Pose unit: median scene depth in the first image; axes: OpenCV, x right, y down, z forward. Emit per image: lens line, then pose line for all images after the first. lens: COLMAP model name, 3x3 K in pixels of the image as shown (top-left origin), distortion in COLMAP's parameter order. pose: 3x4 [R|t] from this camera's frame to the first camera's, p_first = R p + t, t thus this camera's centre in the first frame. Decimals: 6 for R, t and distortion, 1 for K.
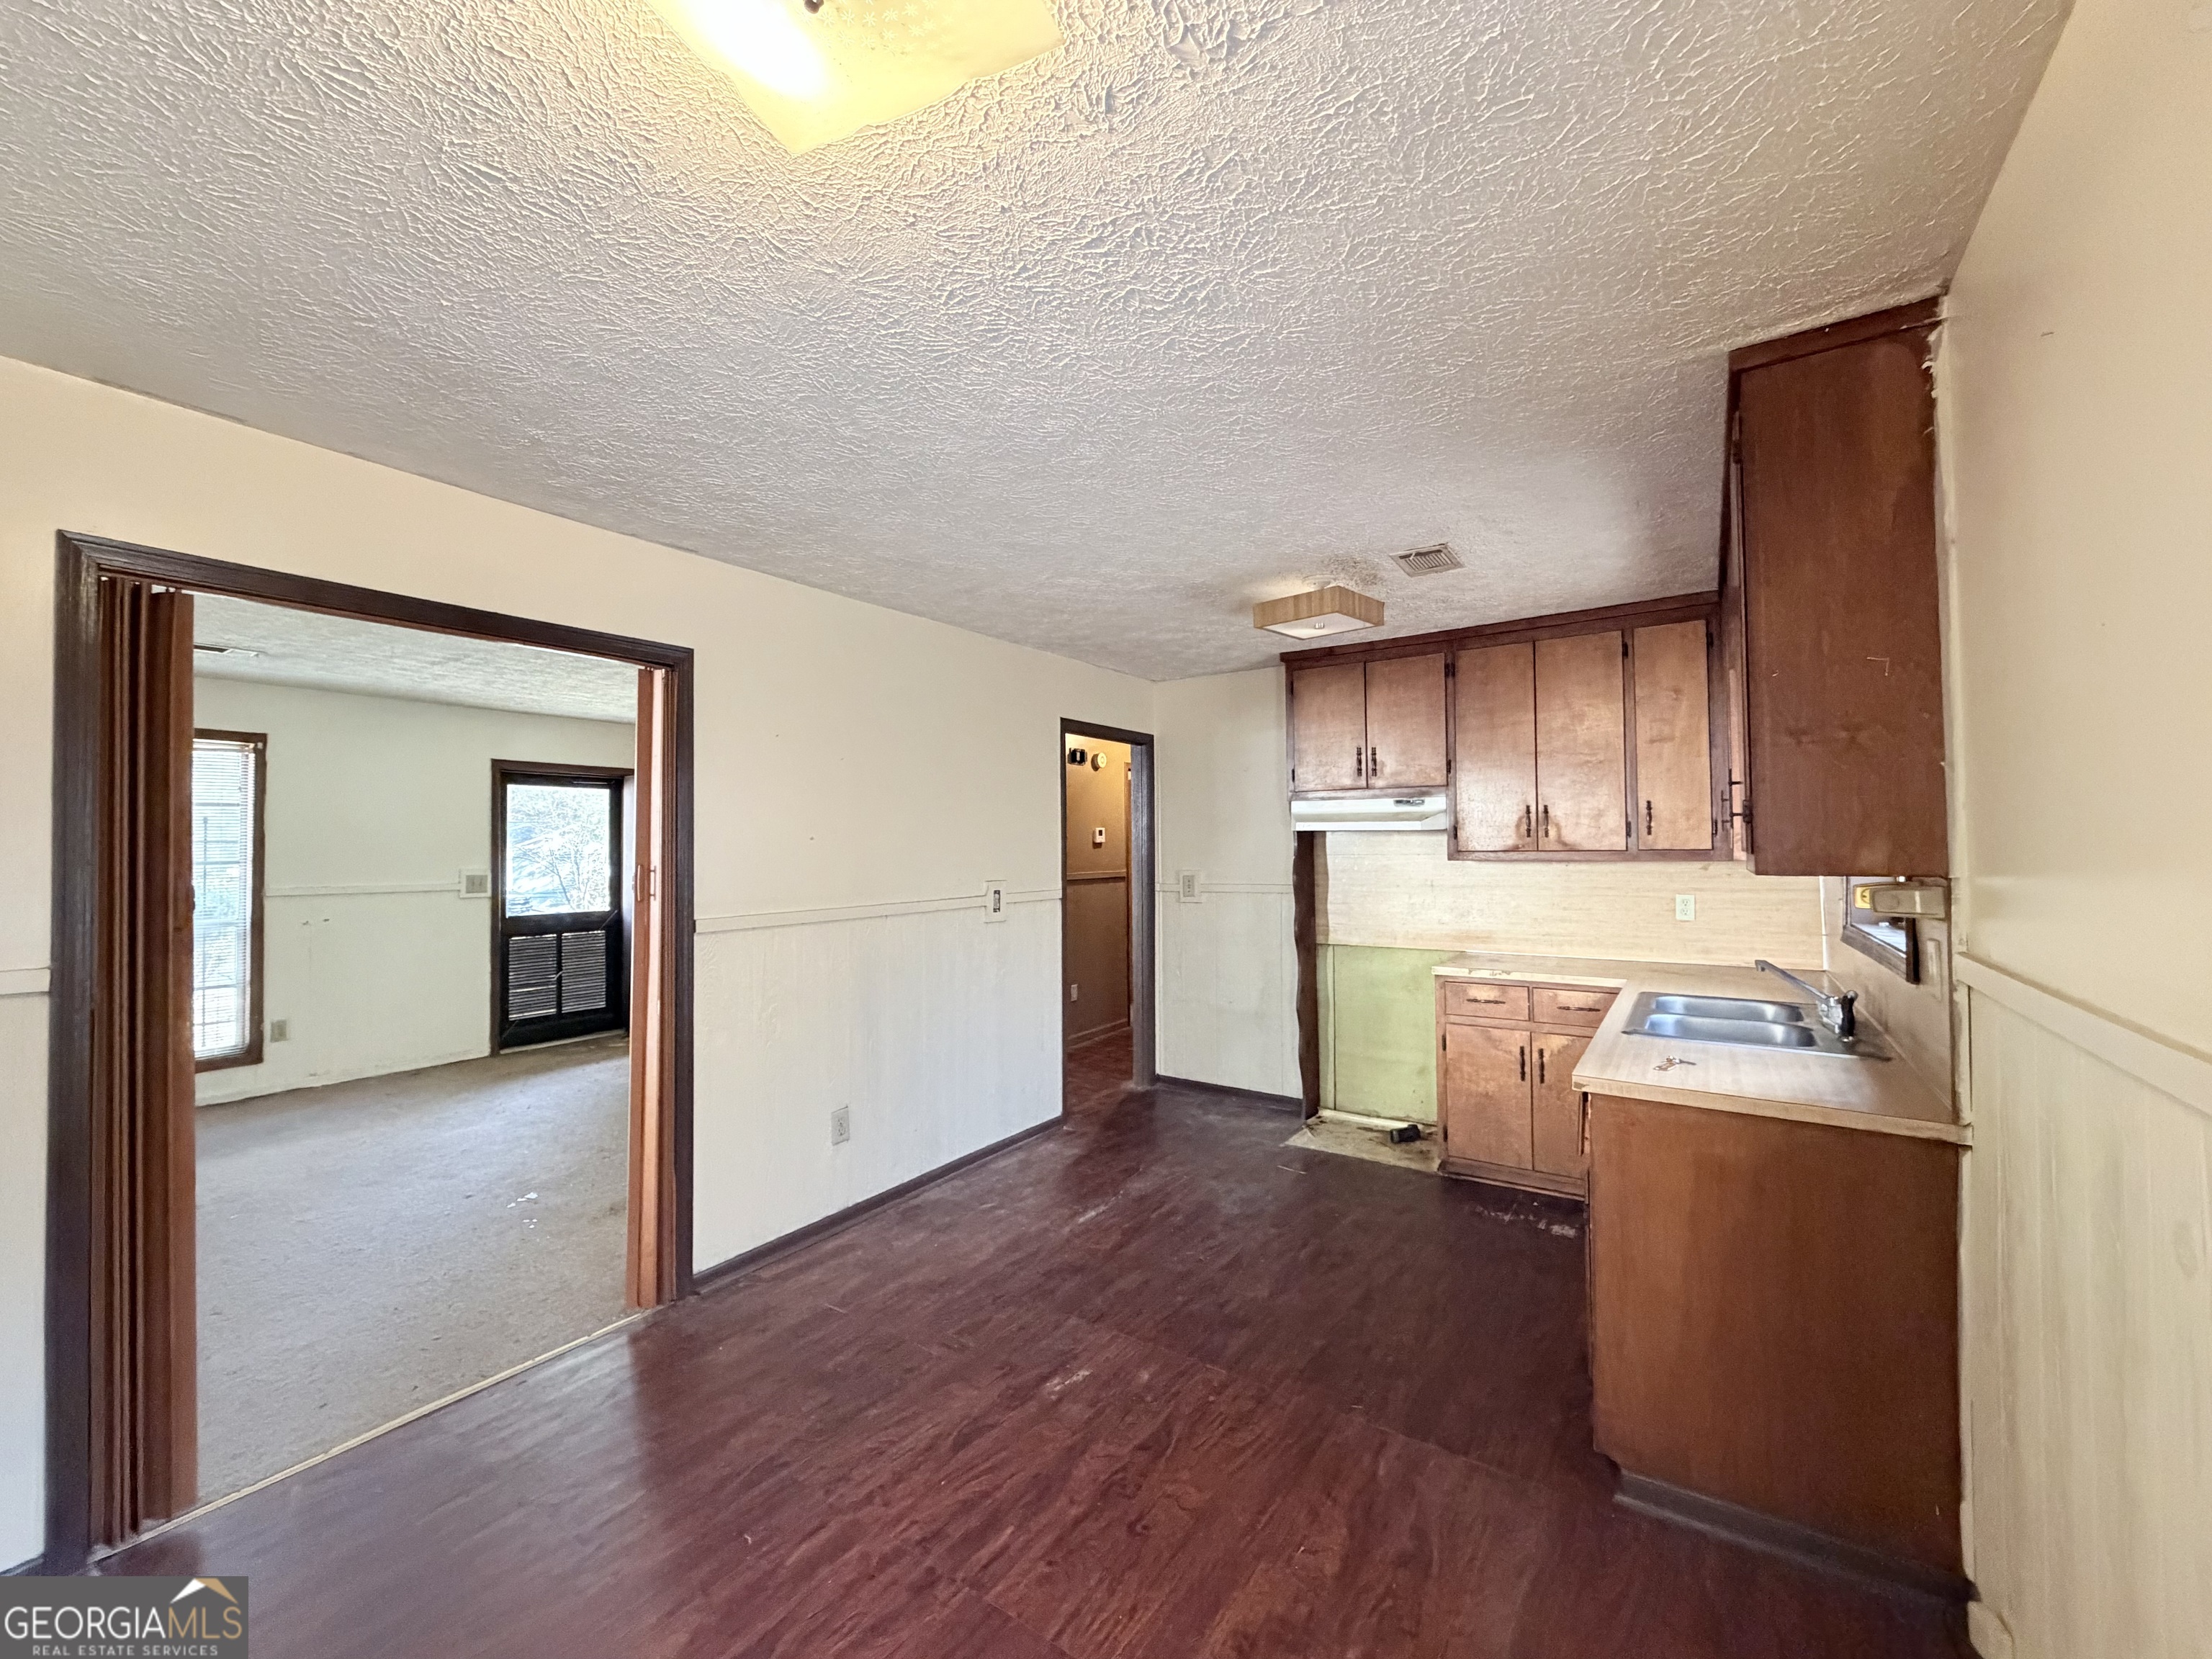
lens RADIAL K [[890.2, 0, 1097.9], [0, 890.2, 831.8], [0, 0, 1]] dist [0.000023, 0.000184]
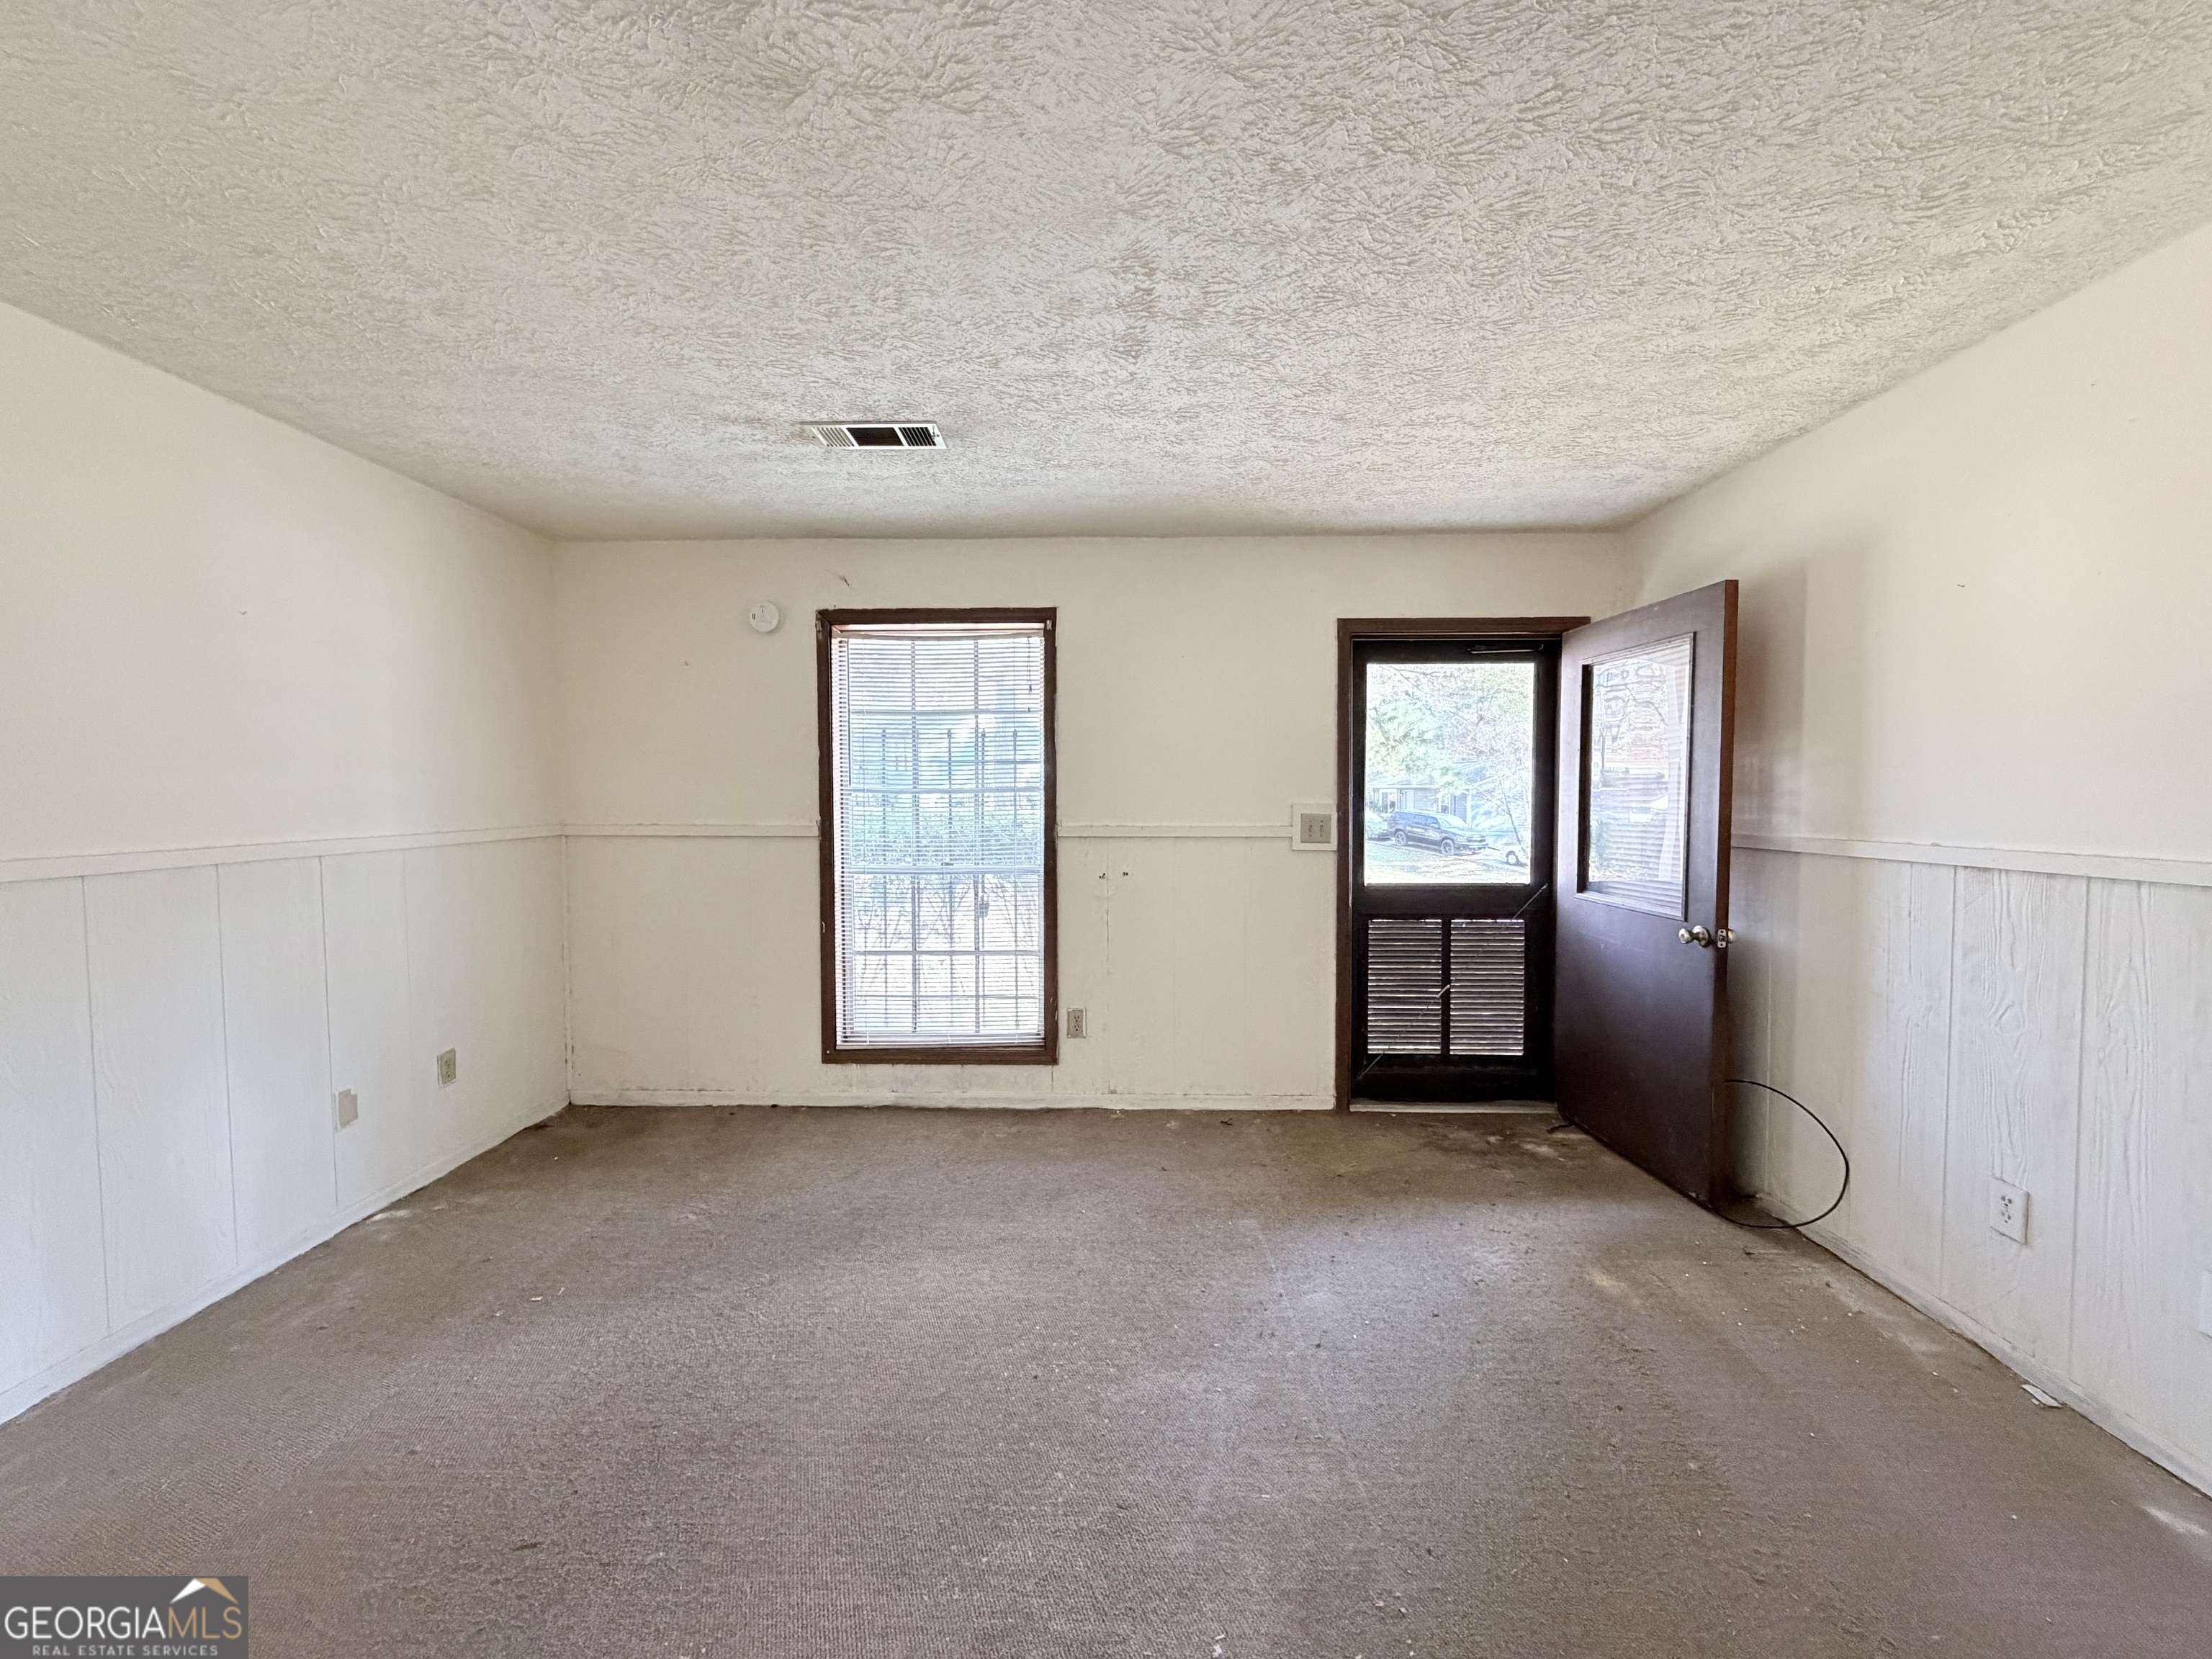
lens RADIAL K [[871.8, 0, 1103.0], [0, 871.8, 829.7], [0, 0, 1]] dist [-0.000741, -0.000157]
pose [[0.548765, 0.040328, -0.835003, -0.280098], [0.013577, 0.998274, 0.057136, 0.023106], [0.835866, -0.042691, 0.547271, 0.551986]]
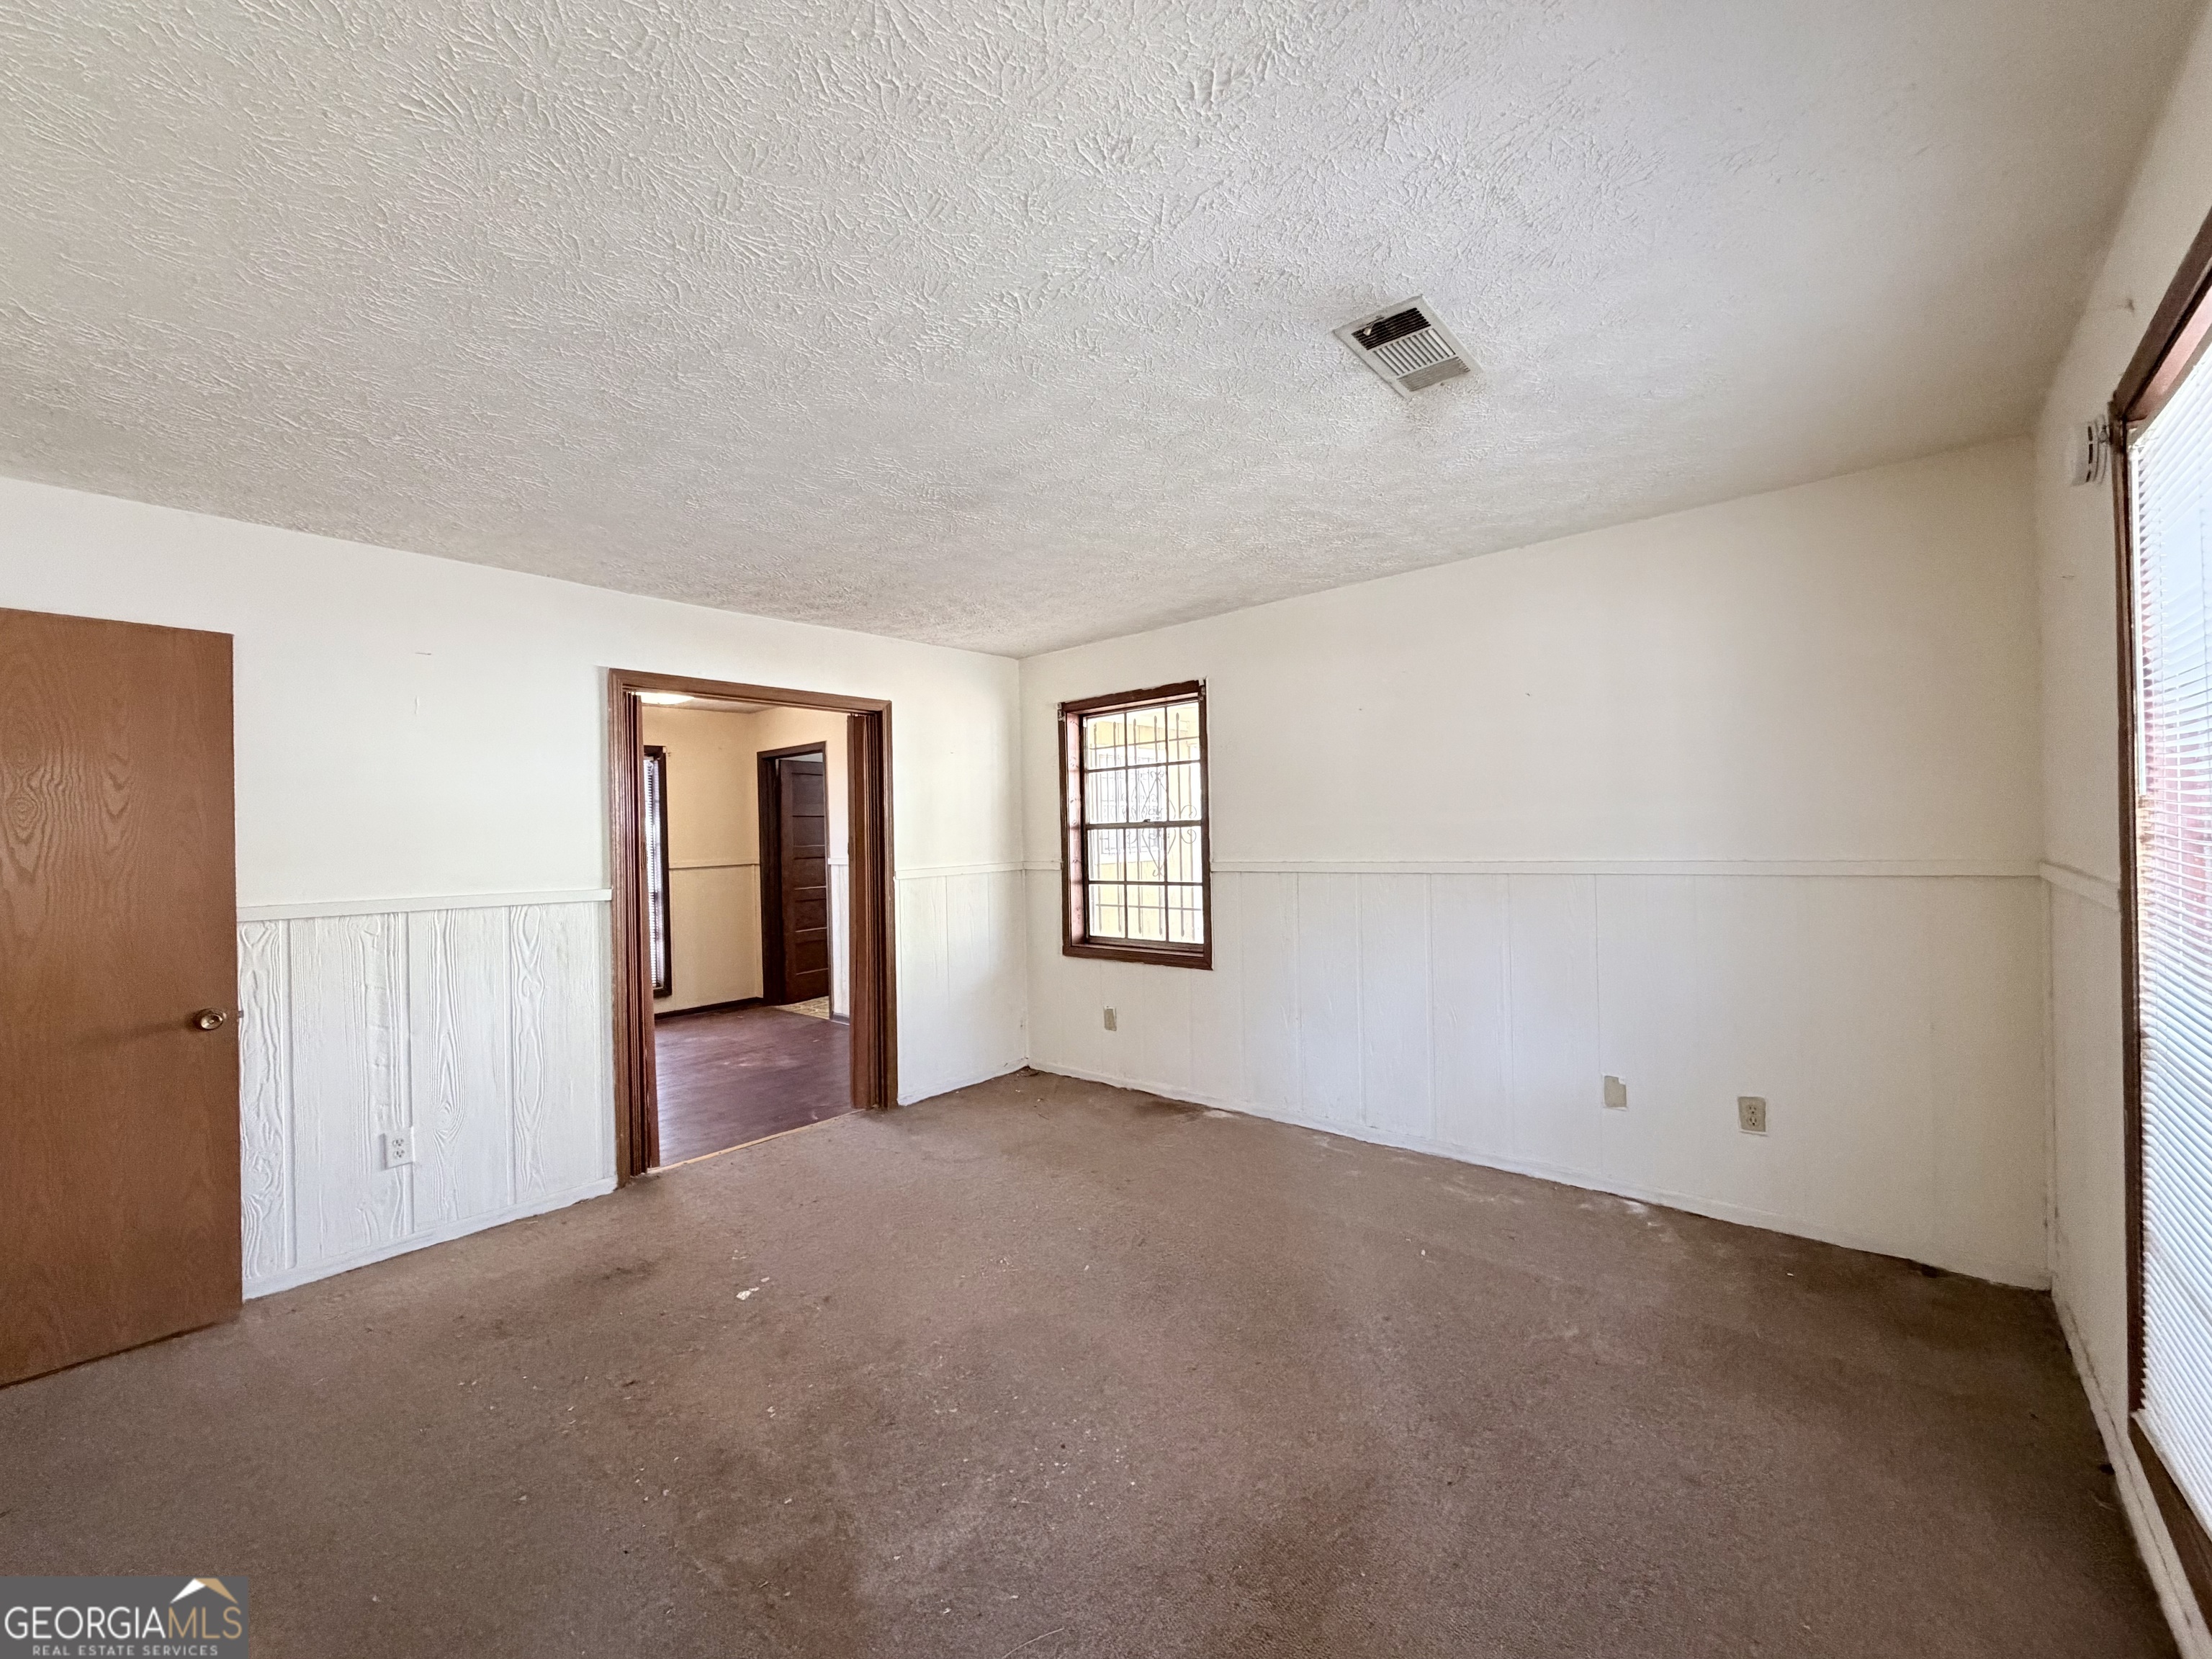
lens RADIAL K [[871.8, 0, 1103.0], [0, 871.8, 829.7], [0, 0, 1]] dist [-0.000741, -0.000157]
pose [[-0.992397, 0.033598, 0.118402, -0.619579], [0.030891, 0.999220, -0.024618, 0.031413], [-0.119137, -0.020773, -0.992661, 1.019376]]
